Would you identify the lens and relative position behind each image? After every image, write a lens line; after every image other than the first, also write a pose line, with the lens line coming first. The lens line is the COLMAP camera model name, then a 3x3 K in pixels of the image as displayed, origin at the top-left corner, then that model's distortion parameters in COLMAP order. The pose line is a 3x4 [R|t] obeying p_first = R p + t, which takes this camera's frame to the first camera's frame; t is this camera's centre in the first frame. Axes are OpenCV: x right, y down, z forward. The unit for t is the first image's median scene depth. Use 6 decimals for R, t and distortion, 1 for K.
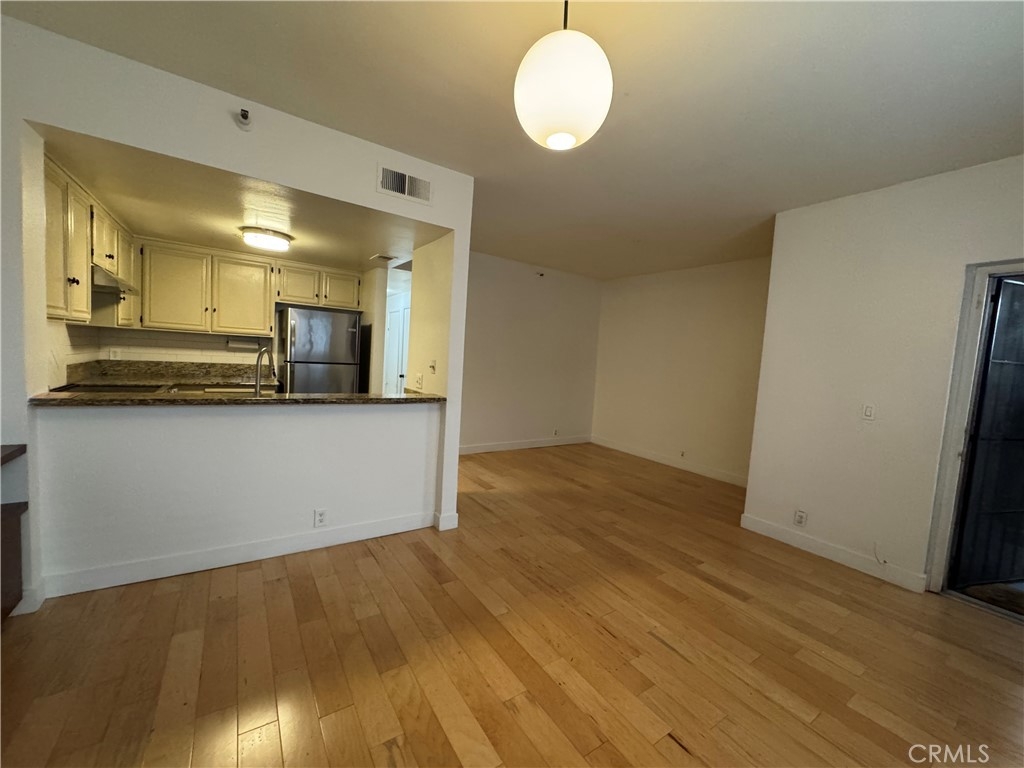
lens RADIAL K [[407.8, 0, 512.7], [0, 407.8, 383.8], [0, 0, 1]] dist [-0.000552, -0.000024]
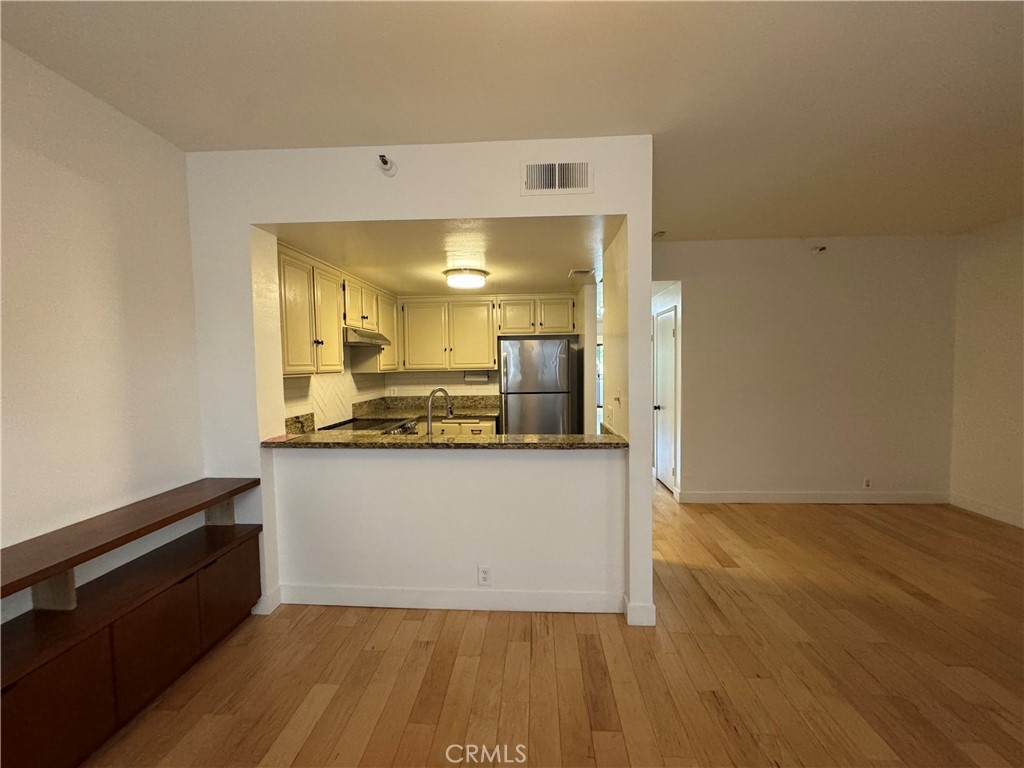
lens RADIAL K [[407.8, 0, 512.7], [0, 407.8, 383.8], [0, 0, 1]] dist [-0.000552, -0.000024]
pose [[0.792170, -0.044636, -0.608666, 0.114222], [0.020514, 0.998706, -0.046540, -0.038387], [0.609956, 0.024381, 0.792060, 0.269628]]
